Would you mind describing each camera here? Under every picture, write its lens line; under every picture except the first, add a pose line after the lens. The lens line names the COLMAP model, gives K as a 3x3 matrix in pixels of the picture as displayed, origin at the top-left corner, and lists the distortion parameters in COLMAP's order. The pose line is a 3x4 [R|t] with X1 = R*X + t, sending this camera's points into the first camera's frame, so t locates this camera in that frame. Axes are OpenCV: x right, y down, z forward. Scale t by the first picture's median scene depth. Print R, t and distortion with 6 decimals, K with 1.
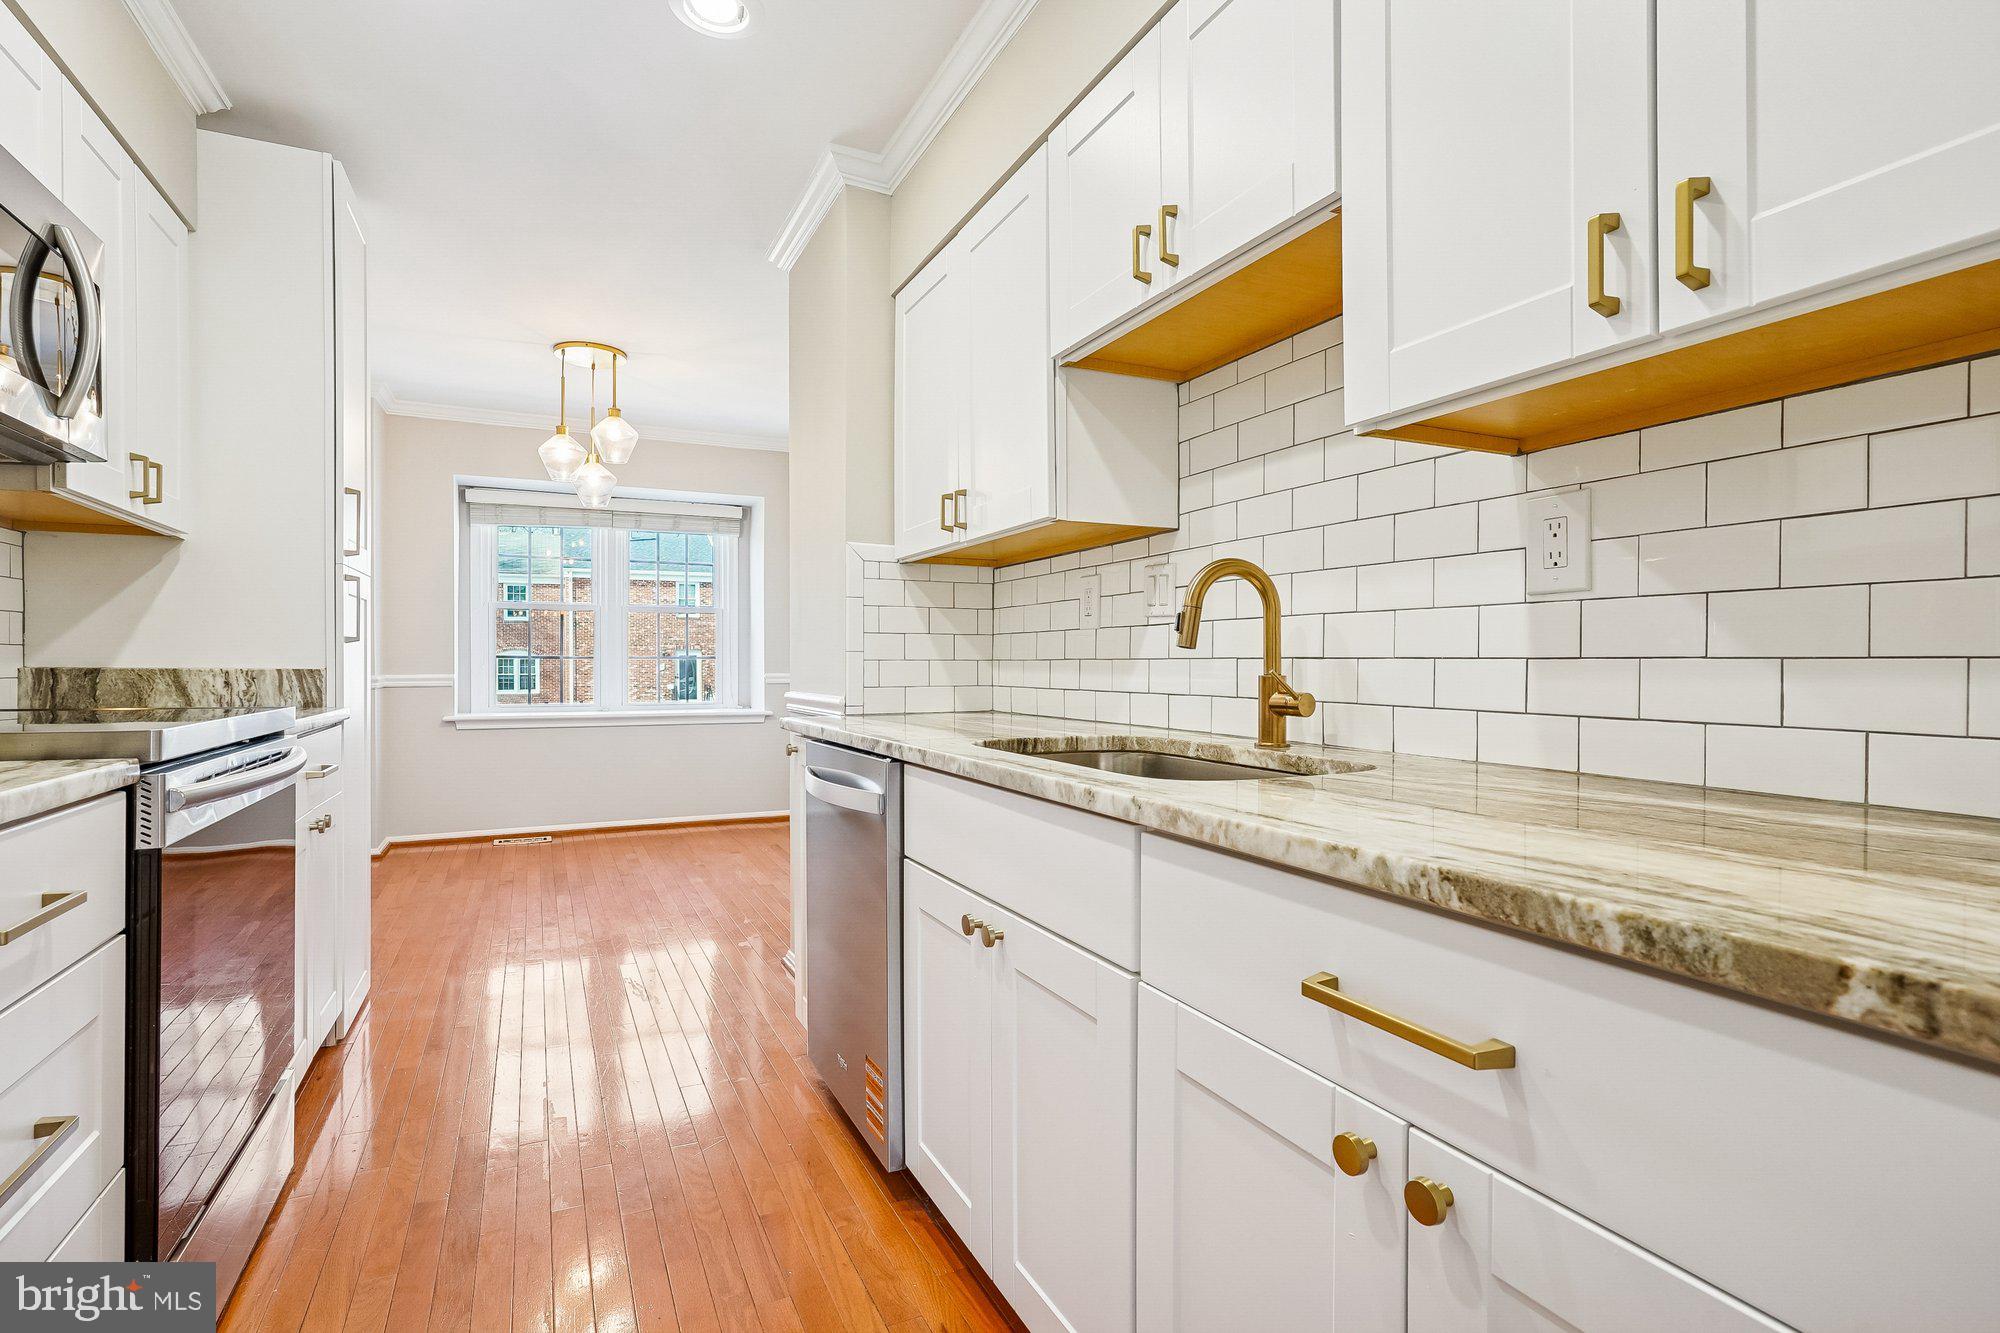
lens RADIAL K [[973.2, 0, 998.1], [0, 973.2, 671.3], [0, 0, 1]] dist [-0.012377, 0.007685]
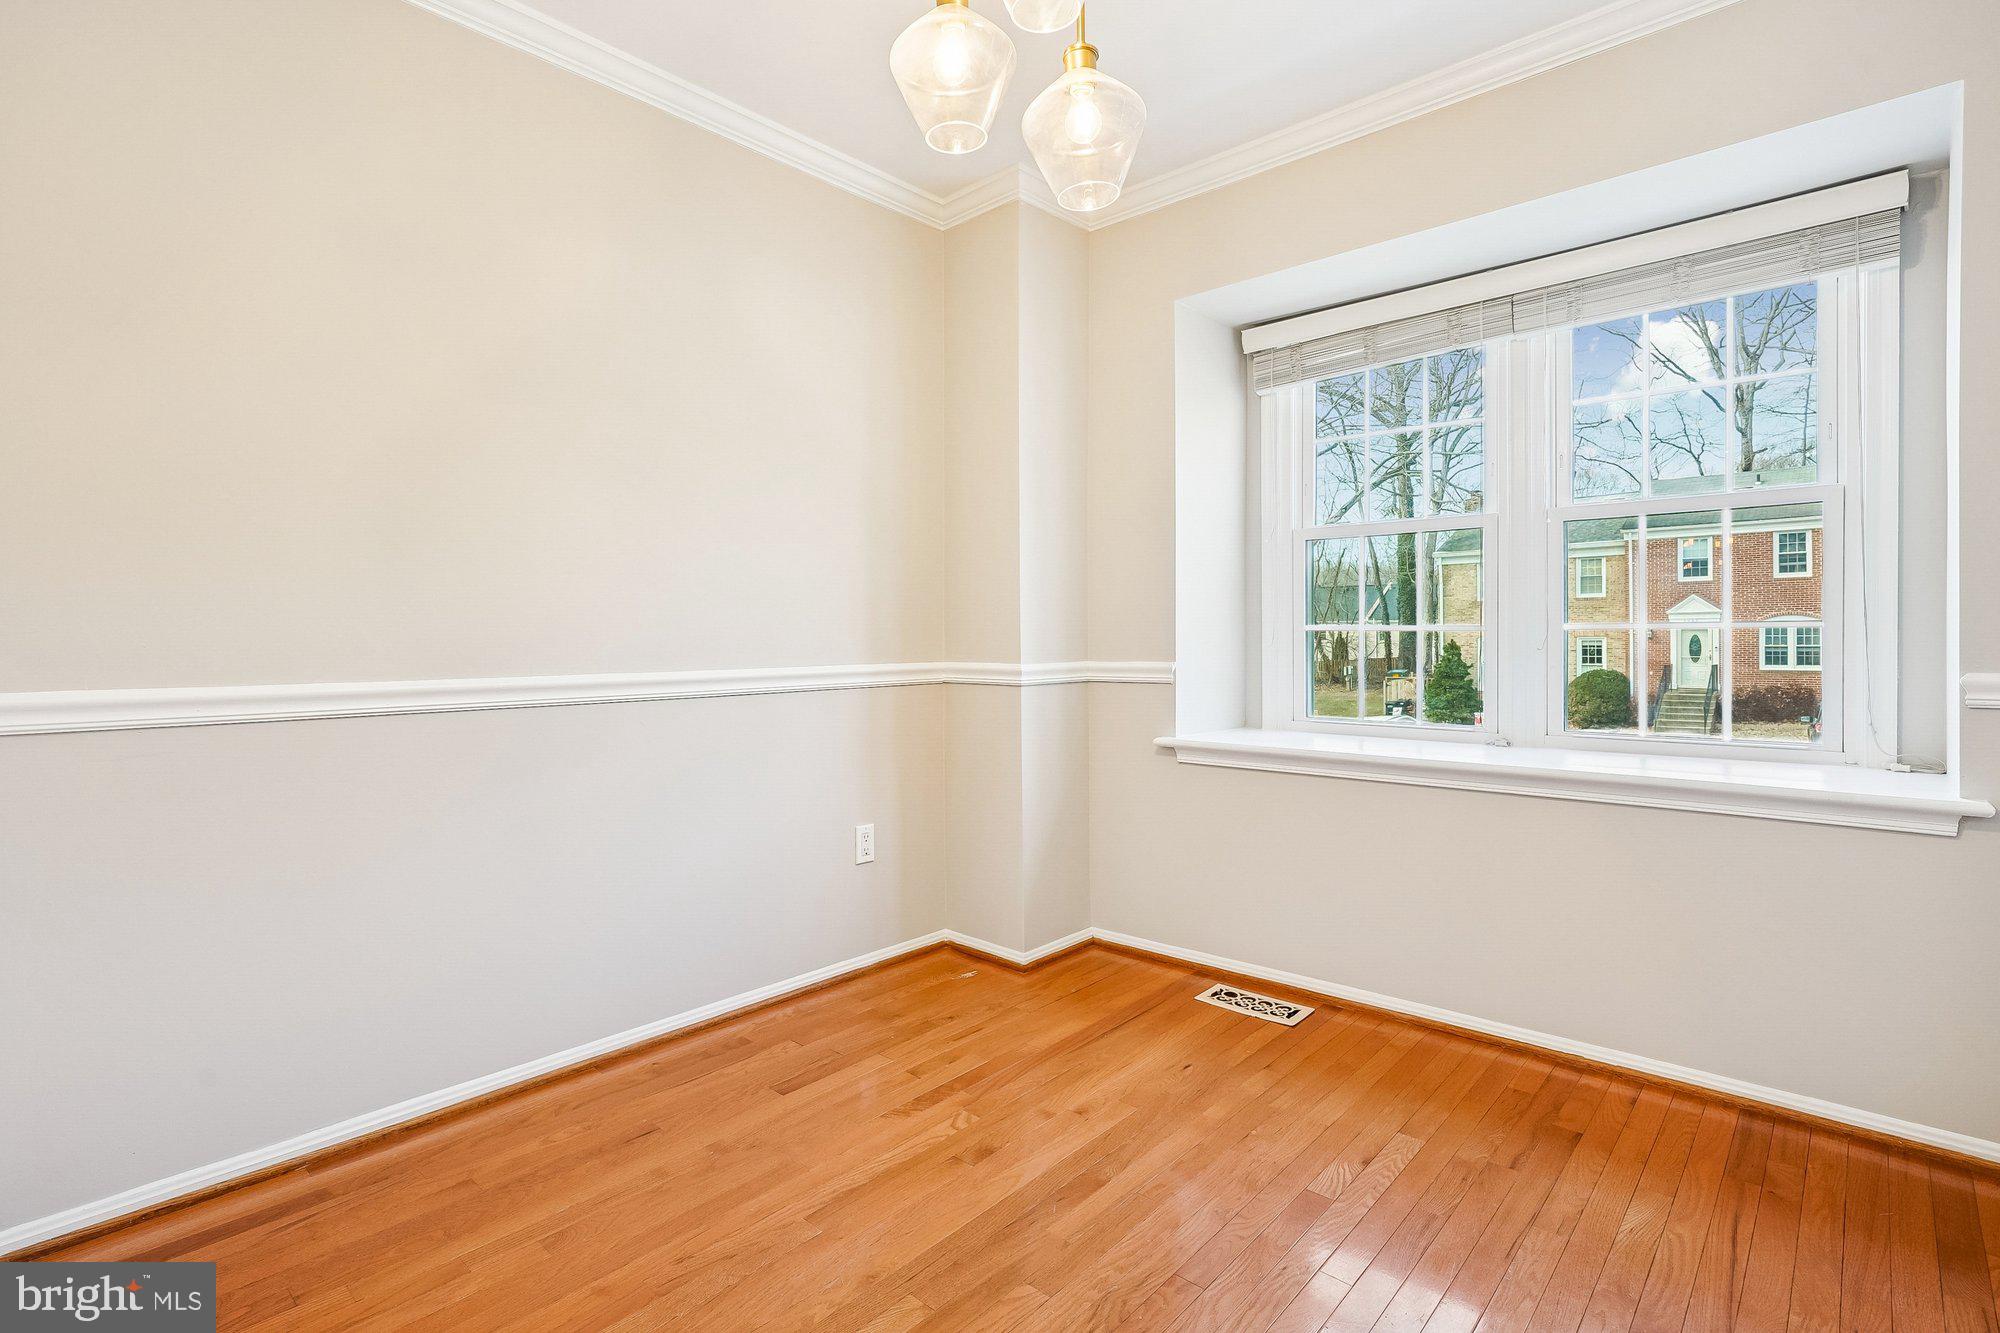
lens RADIAL K [[973.2, 0, 994.3], [0, 973.2, 657.4], [0, 0, 1]] dist [-0.012377, 0.007685]
pose [[0.376743, 0.015204, -0.926193, -0.252315], [0.001109, 0.999857, 0.016864, -0.028207], [0.926317, -0.007380, 0.376672, 2.067497]]
